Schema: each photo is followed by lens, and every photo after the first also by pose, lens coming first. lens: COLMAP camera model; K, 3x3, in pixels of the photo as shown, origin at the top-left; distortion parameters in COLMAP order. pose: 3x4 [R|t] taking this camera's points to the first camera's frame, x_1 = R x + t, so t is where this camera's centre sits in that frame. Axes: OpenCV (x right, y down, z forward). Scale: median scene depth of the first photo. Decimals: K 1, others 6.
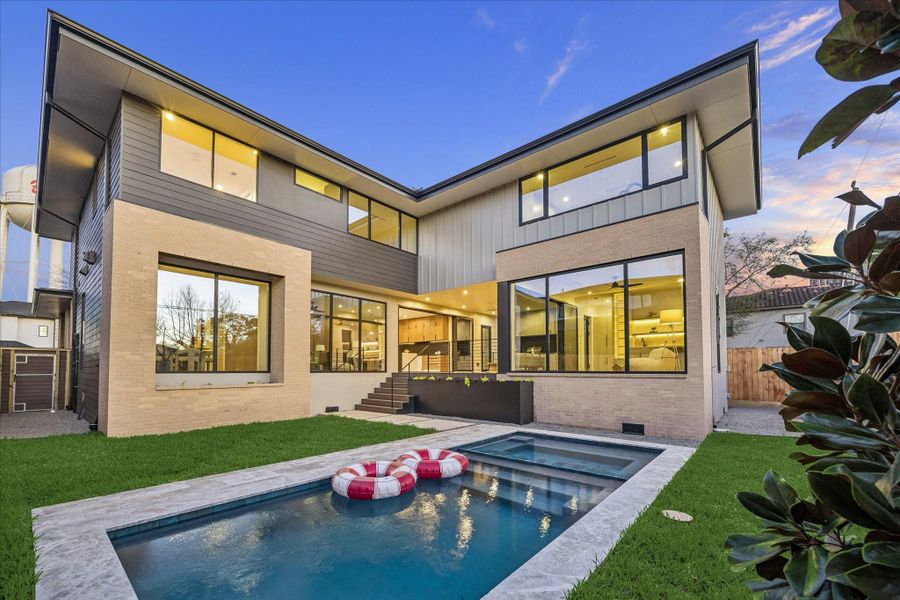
lens RADIAL K [[364.0, 0, 450.0], [0, 364.0, 358.1], [0, 0, 1]] dist [0.001761, 0.000154]
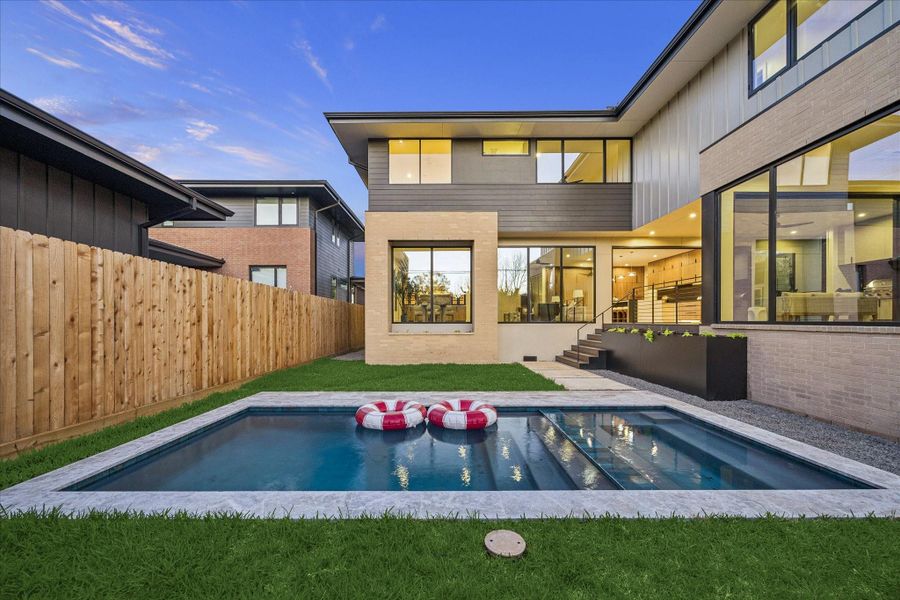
lens RADIAL K [[362.1, 0, 447.0], [0, 362.1, 321.8], [0, 0, 1]] dist [-0.000498, -0.000190]
pose [[0.654252, -0.001503, -0.756275, 0.341132], [0.027879, 0.999366, 0.022132, 0.006859], [0.755762, -0.035564, 0.653880, 0.167767]]
